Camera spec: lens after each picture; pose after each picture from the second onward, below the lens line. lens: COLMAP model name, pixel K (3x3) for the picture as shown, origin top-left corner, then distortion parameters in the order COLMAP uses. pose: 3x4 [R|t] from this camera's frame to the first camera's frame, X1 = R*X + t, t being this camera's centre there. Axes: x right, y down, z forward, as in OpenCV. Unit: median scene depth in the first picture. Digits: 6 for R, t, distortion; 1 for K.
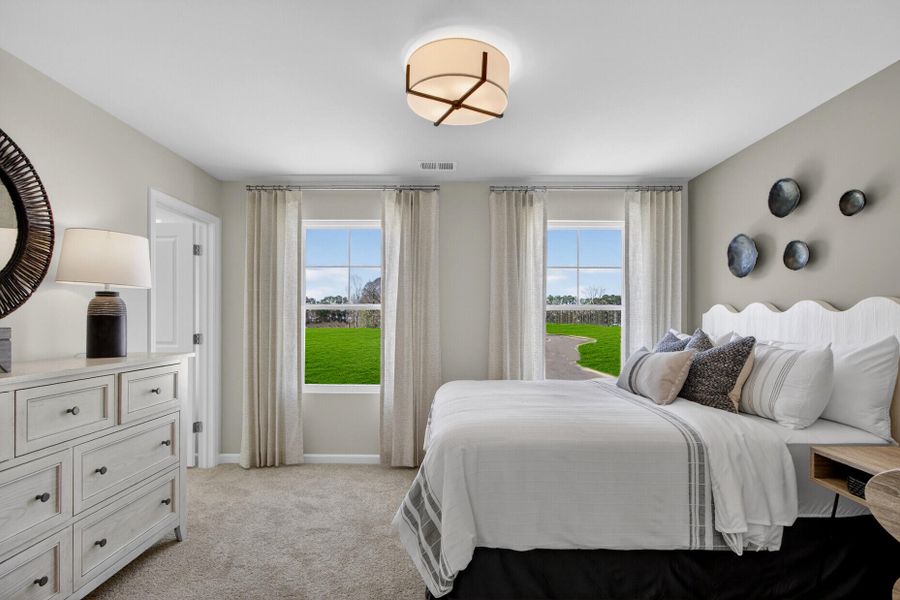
lens RADIAL K [[423.8, 0, 437.7], [0, 423.8, 315.9], [0, 0, 1]] dist [-0.000004, 0.000255]
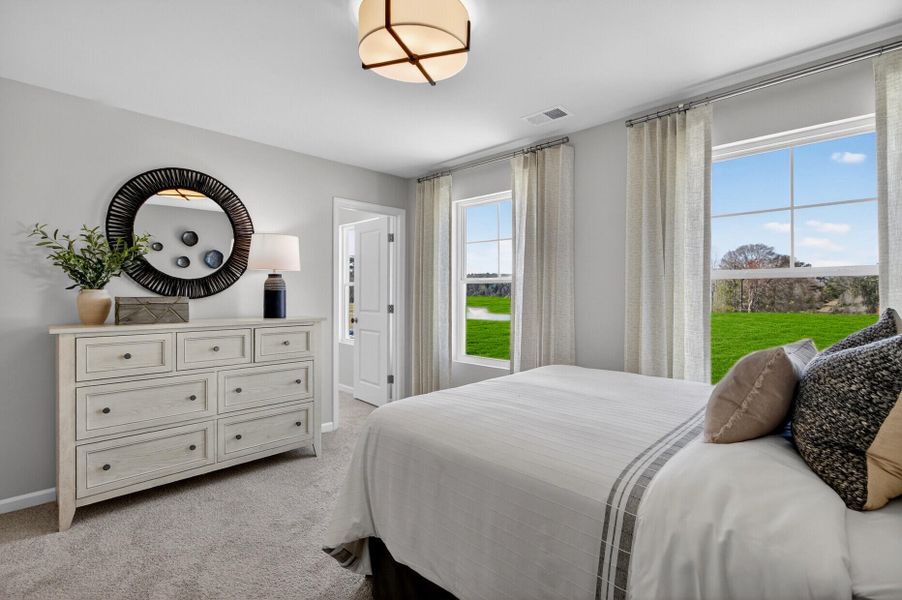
lens RADIAL K [[420.5, 0, 452.8], [0, 420.5, 291.8], [0, 0, 1]] dist [-0.005757, -0.000140]
pose [[0.715143, -0.004172, -0.698965, 0.475939], [0.003445, 0.999991, -0.002445, 0.007432], [0.698969, -0.000660, 0.715151, 0.257464]]
